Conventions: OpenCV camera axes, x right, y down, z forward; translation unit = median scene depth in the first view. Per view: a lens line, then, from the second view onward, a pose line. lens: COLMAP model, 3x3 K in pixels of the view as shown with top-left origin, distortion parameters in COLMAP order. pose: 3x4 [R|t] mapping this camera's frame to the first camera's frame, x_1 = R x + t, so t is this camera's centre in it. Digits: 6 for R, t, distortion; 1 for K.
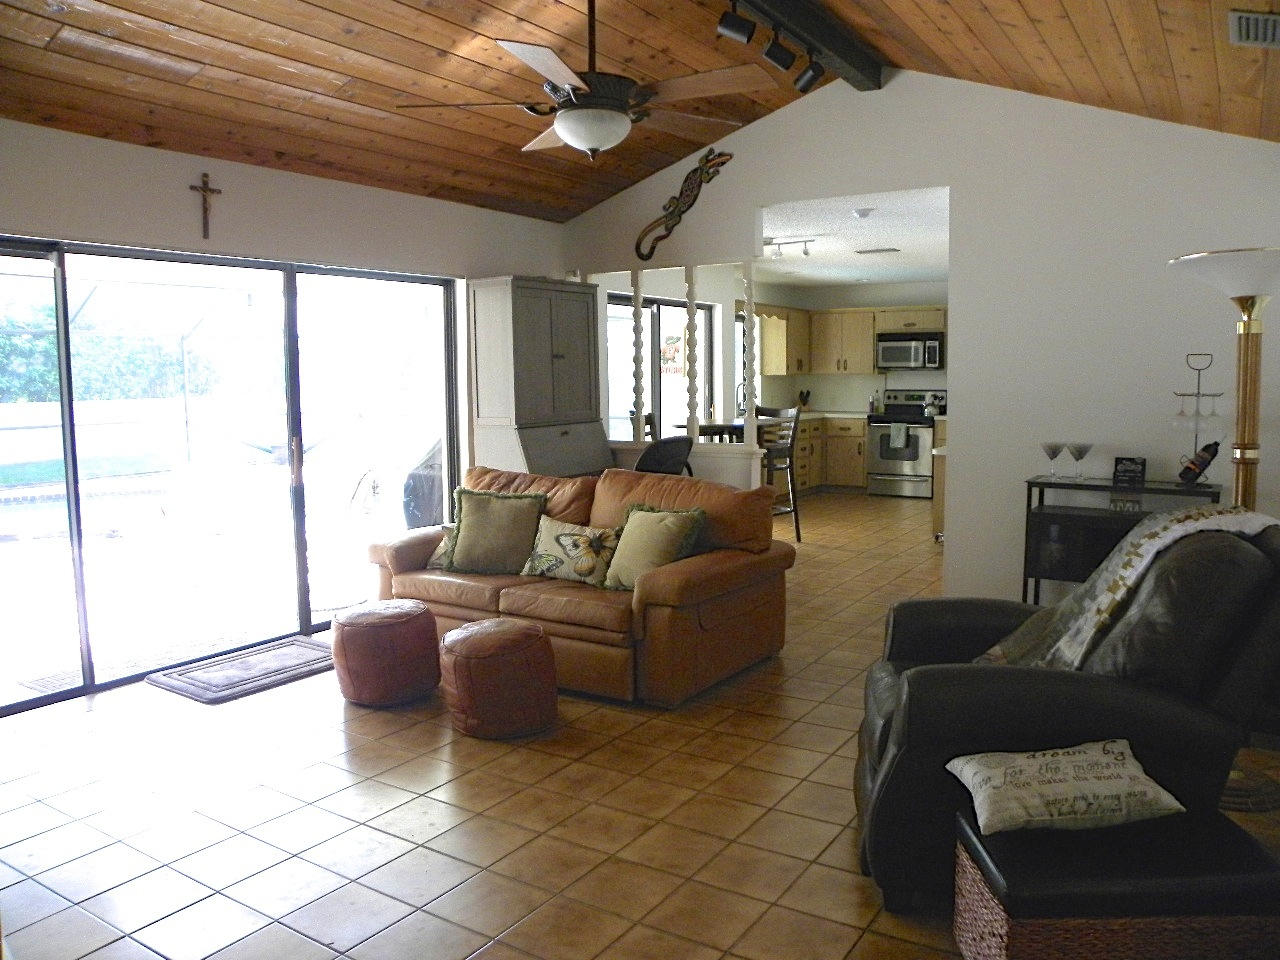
lens RADIAL K [[975.2, 0, 640.0], [0, 975.2, 480.0], [0, 0, 1]] dist [-0.135730, 0.084359]
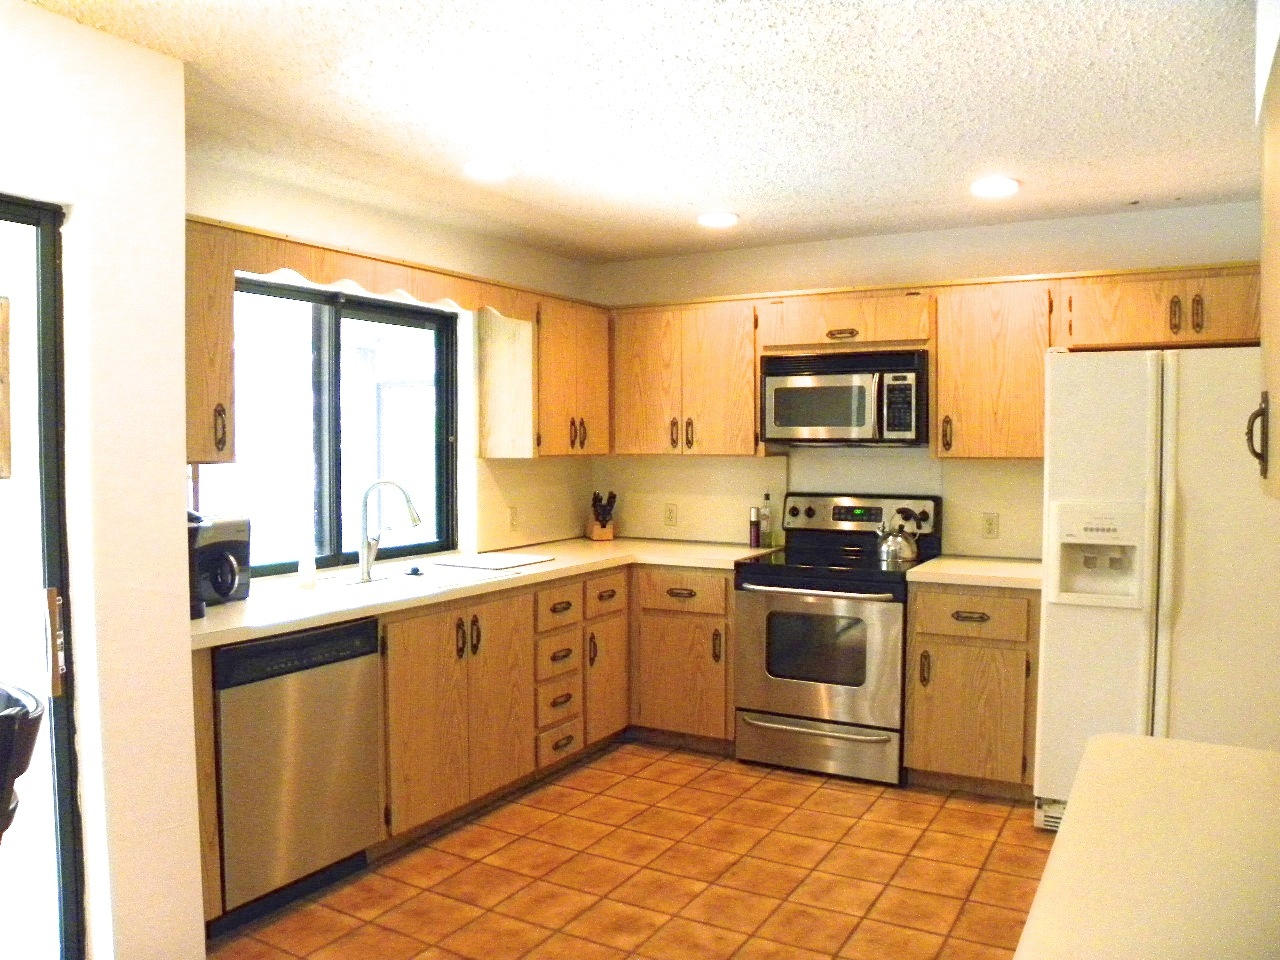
lens RADIAL K [[976.1, 0, 648.8], [0, 976.1, 490.3], [0, 0, 1]] dist [-0.144181, 0.091331]
pose [[0.998372, 0.007465, 0.056542, 0.182740], [-0.004167, 0.998294, -0.058230, -0.074683], [-0.056880, 0.057900, 0.996701, 0.625442]]
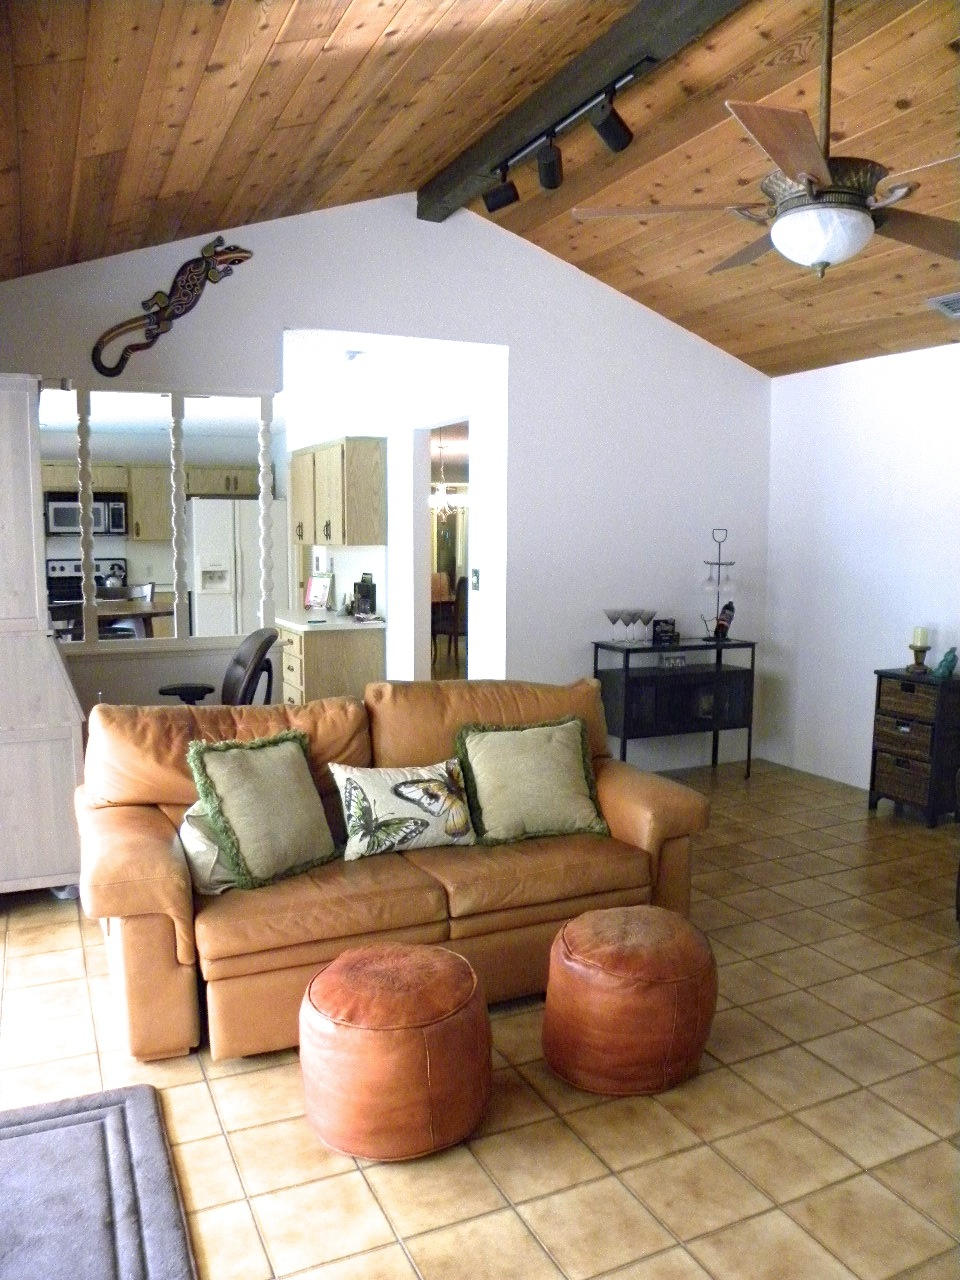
lens RADIAL K [[975.2, 0, 499.5], [0, 975.2, 677.1], [0, 0, 1]] dist [-0.135730, 0.084359]
pose [[0.518606, -0.108774, 0.848066, -0.267298], [0.077810, 0.993763, 0.079879, -0.029392], [-0.851466, 0.024562, 0.523835, 0.257835]]
